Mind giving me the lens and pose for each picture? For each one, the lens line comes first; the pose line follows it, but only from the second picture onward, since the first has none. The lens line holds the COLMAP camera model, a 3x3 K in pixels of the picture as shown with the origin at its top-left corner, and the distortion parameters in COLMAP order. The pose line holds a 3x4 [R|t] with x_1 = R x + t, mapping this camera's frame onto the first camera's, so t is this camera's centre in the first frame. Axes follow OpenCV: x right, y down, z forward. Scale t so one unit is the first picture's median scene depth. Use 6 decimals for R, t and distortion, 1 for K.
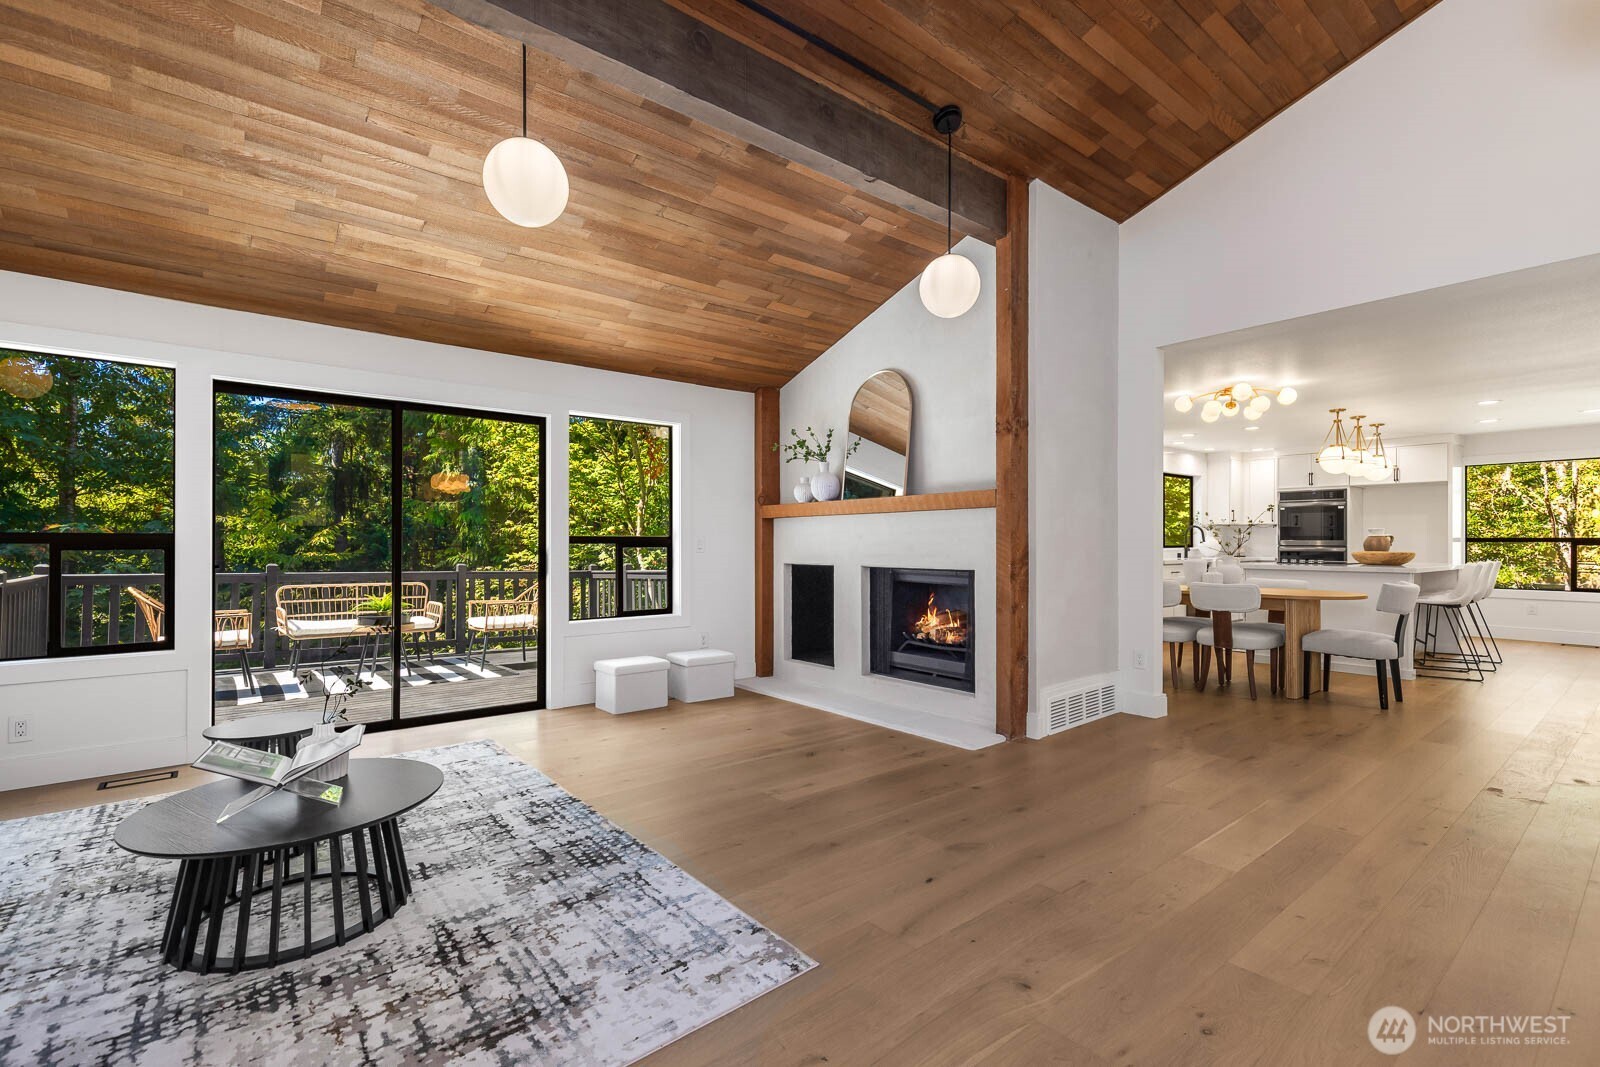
lens RADIAL K [[721.9, 0, 803.8], [0, 721.9, 537.7], [0, 0, 1]] dist [0.008837, -0.001184]
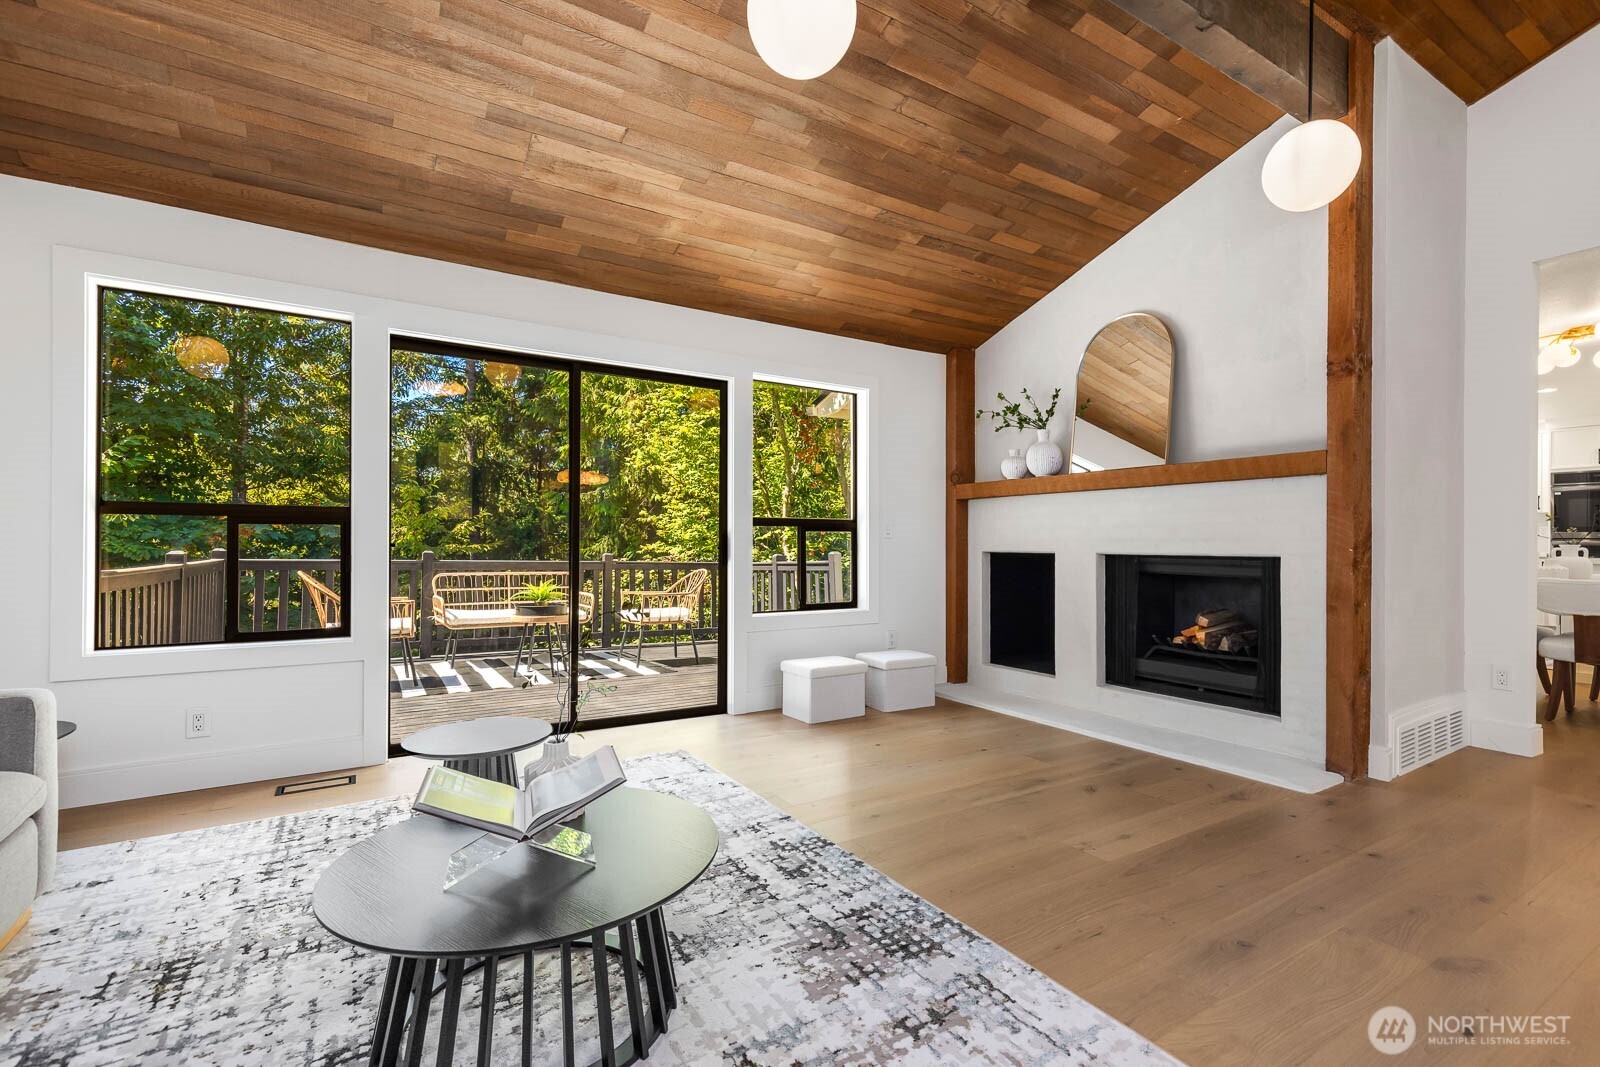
lens RADIAL K [[721.9, 0, 803.8], [0, 721.9, 537.7], [0, 0, 1]] dist [0.008837, -0.001184]
pose [[0.991699, 0.003031, -0.128545, -0.202002], [-0.002852, 0.999995, 0.001577, 0.028989], [0.128549, -0.001197, 0.991702, 0.190966]]
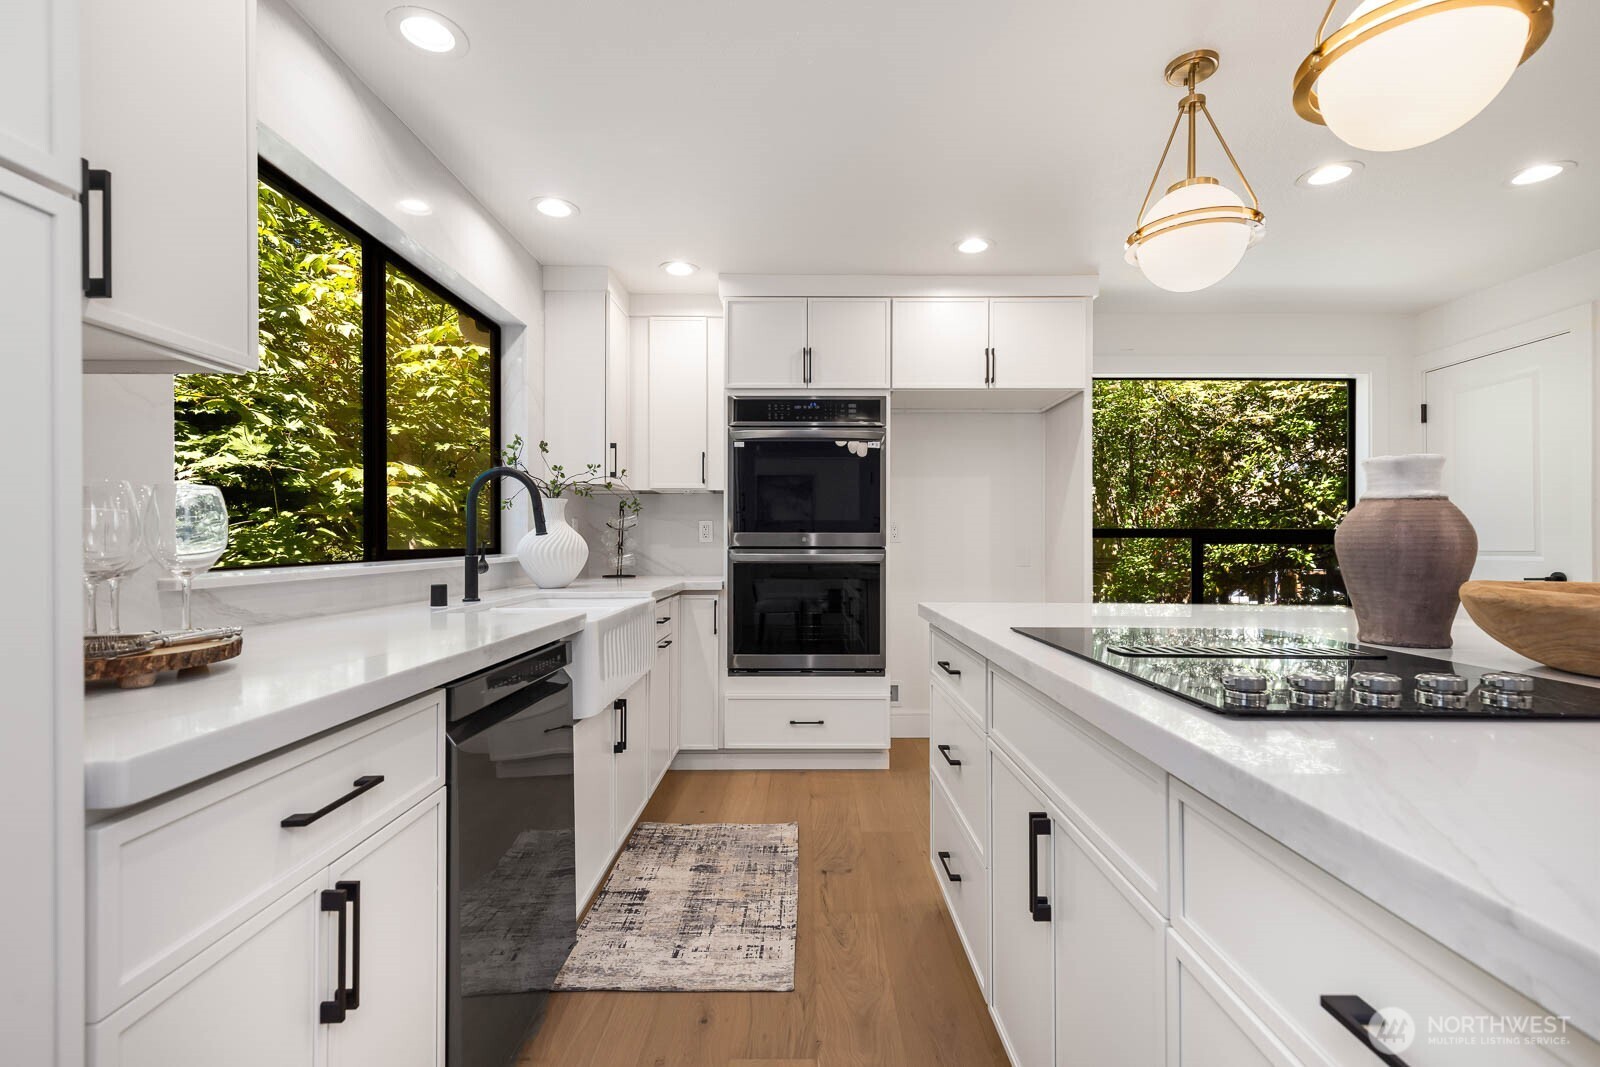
lens RADIAL K [[728.1, 0, 805.9], [0, 728.1, 541.3], [0, 0, 1]] dist [0.005543, -0.000462]
pose [[0.627955, 0.002408, 0.778246, 1.018144], [-0.005690, 0.999983, 0.001497, 0.018925], [-0.778229, -0.005368, 0.627957, 1.897279]]
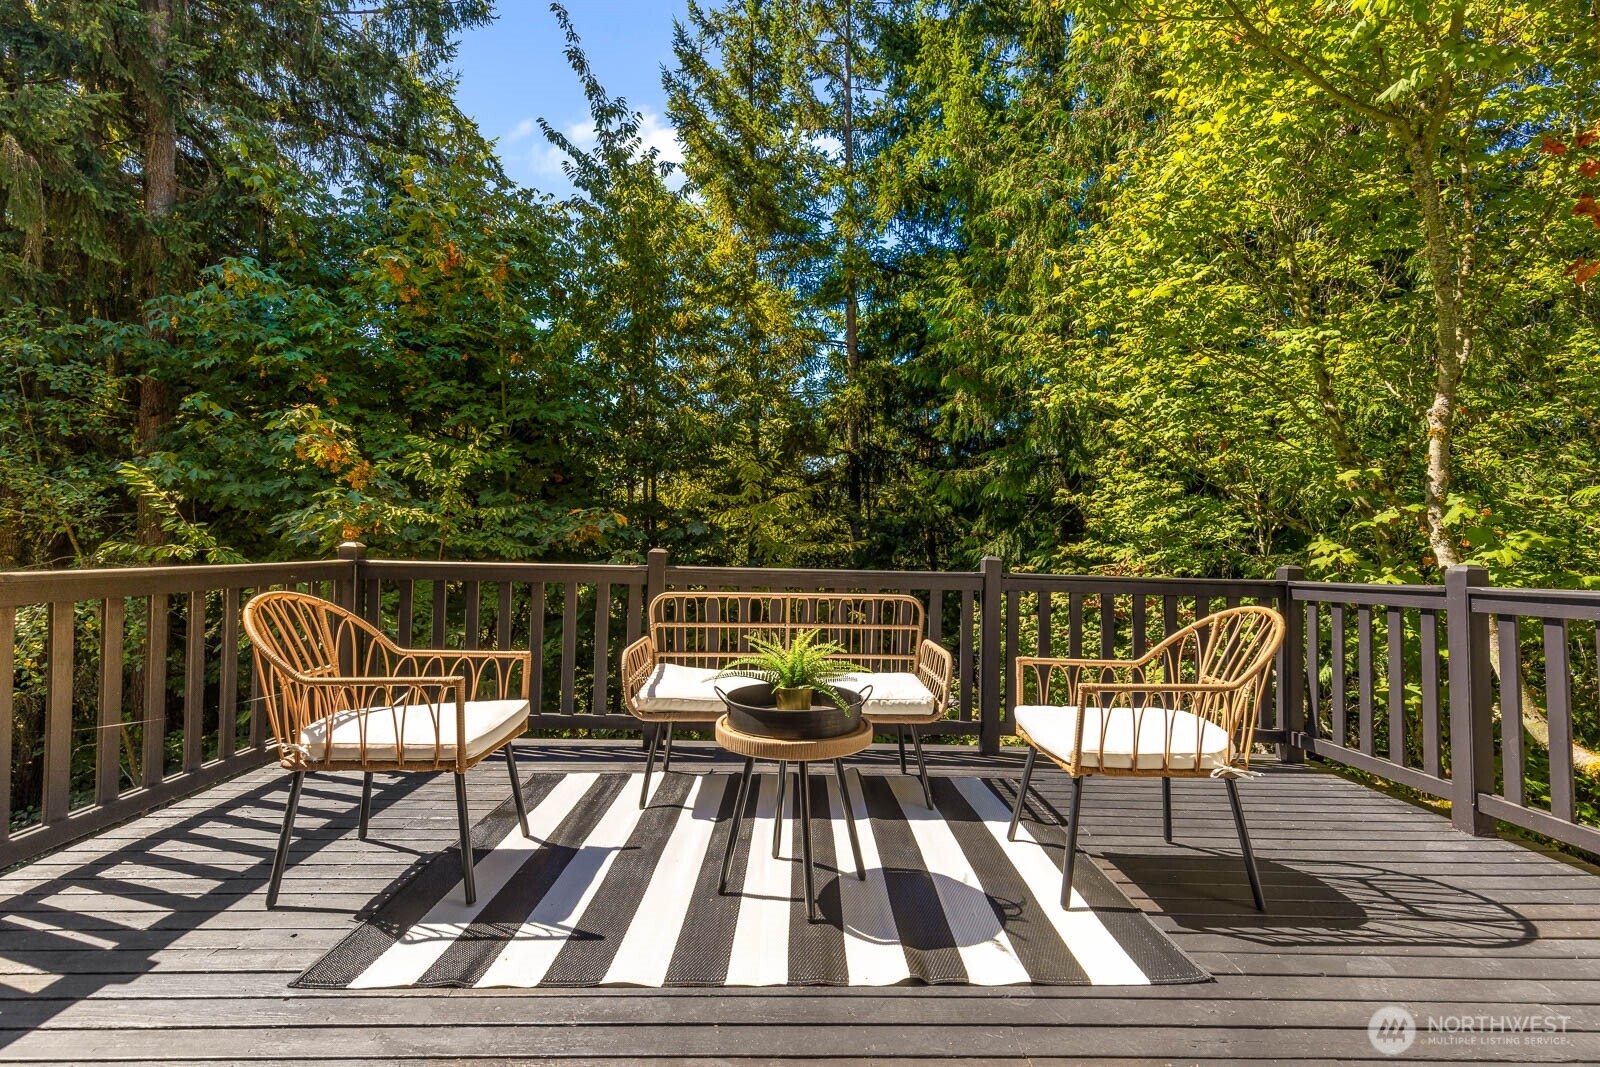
lens RADIAL K [[724.8, 0, 802.9], [0, 724.8, 532.3], [0, 0, 1]] dist [0.000921, -0.000130]
pose [[0.776874, -0.004303, -0.629642, -0.590460], [-0.001940, 0.999956, -0.009227, 0.052569], [0.629653, 0.008390, 0.776831, 1.210668]]
